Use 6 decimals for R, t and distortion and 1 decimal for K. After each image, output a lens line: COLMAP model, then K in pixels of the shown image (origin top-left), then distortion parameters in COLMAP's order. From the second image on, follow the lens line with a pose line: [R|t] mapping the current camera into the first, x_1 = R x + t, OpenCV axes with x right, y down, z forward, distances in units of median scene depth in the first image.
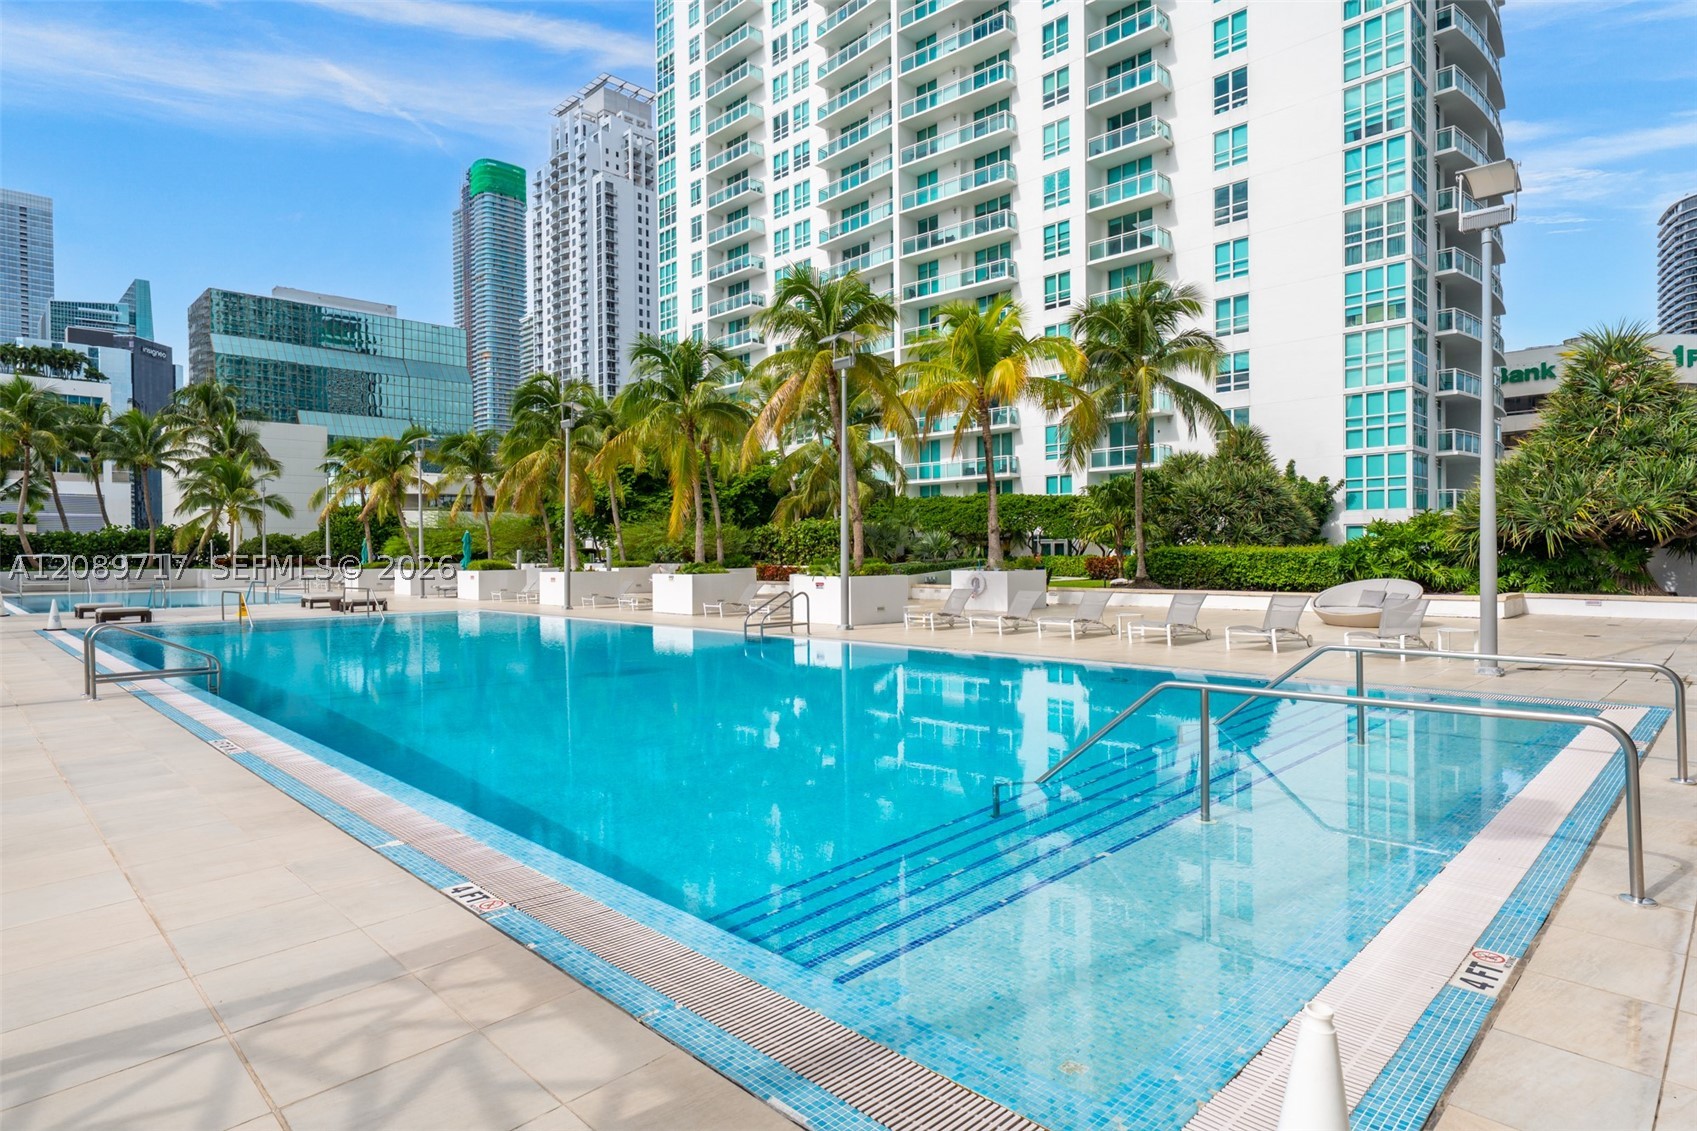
lens RADIAL K [[920.5, 0, 824.9], [0, 920.5, 578.1], [0, 0, 1]] dist [0.004606, -0.002970]
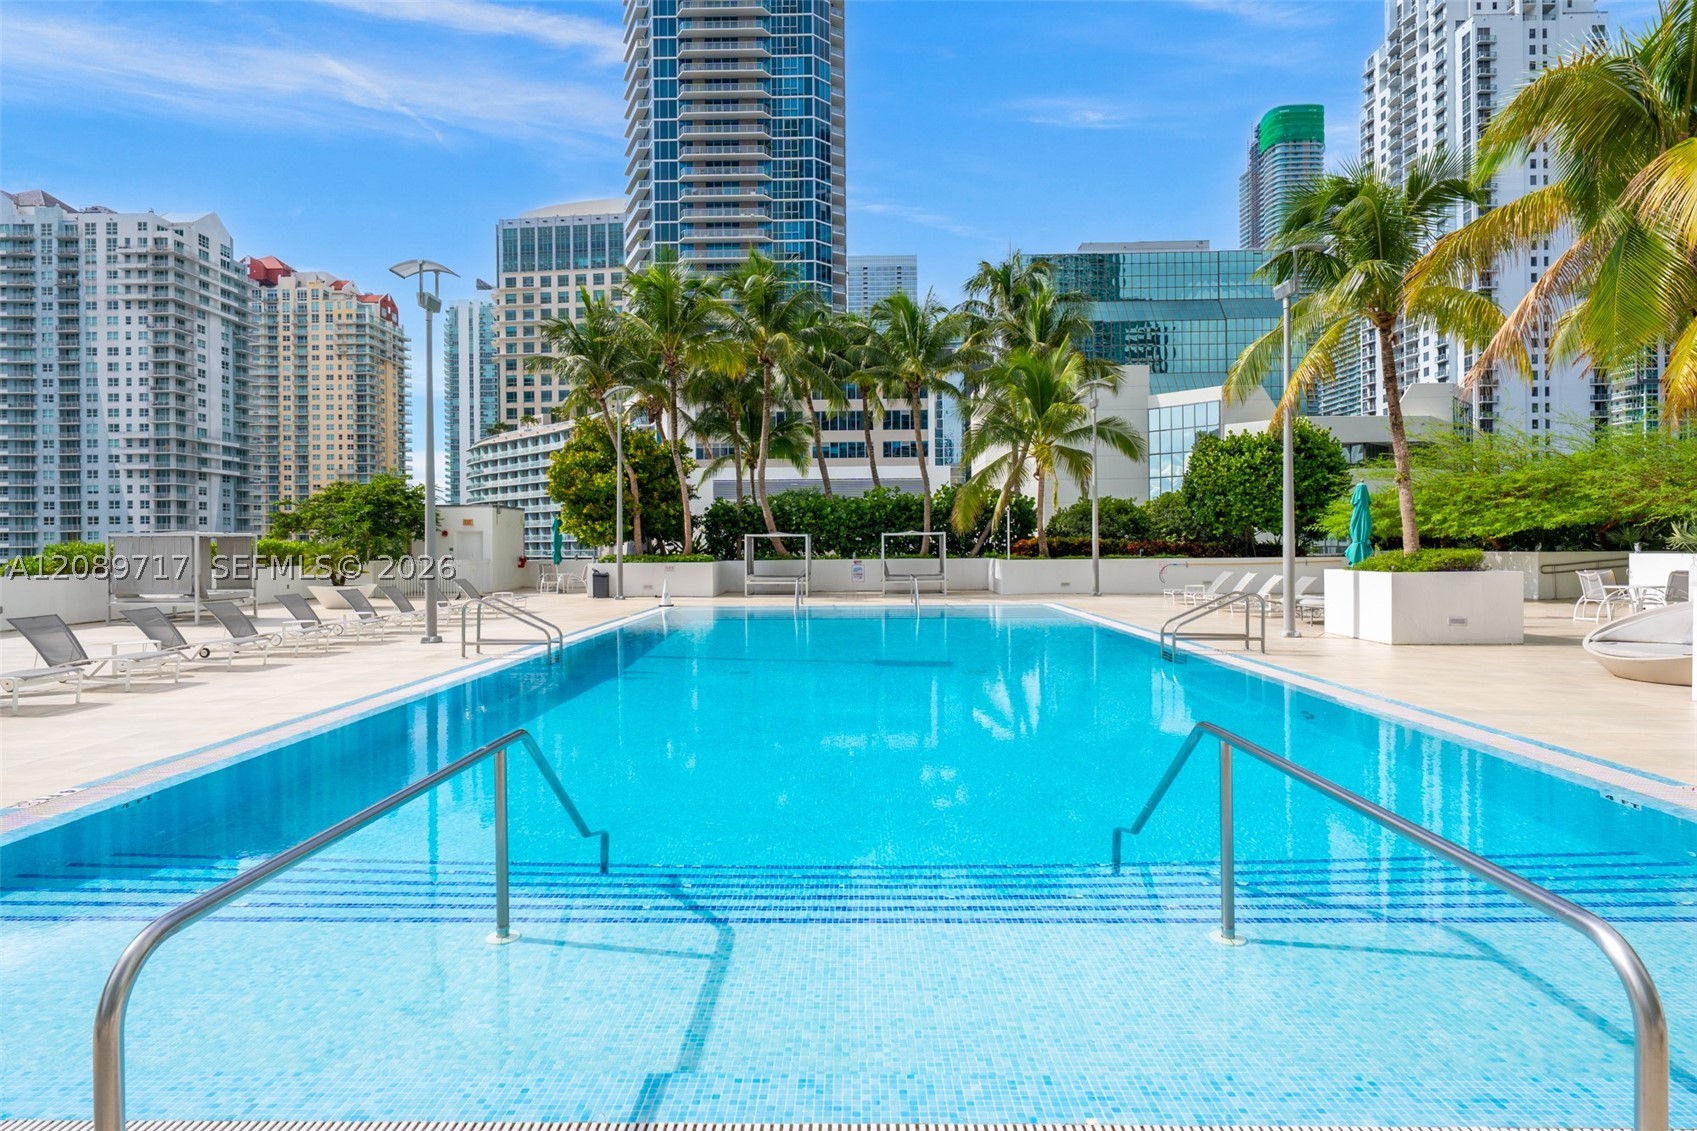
lens RADIAL K [[920.5, 0, 841.7], [0, 920.5, 550.5], [0, 0, 1]] dist [0.004606, -0.002970]
pose [[0.712810, -0.002887, -0.701352, -0.284832], [-0.009620, 0.999857, -0.013892, -0.005345], [0.701292, 0.016649, 0.712680, 0.436252]]
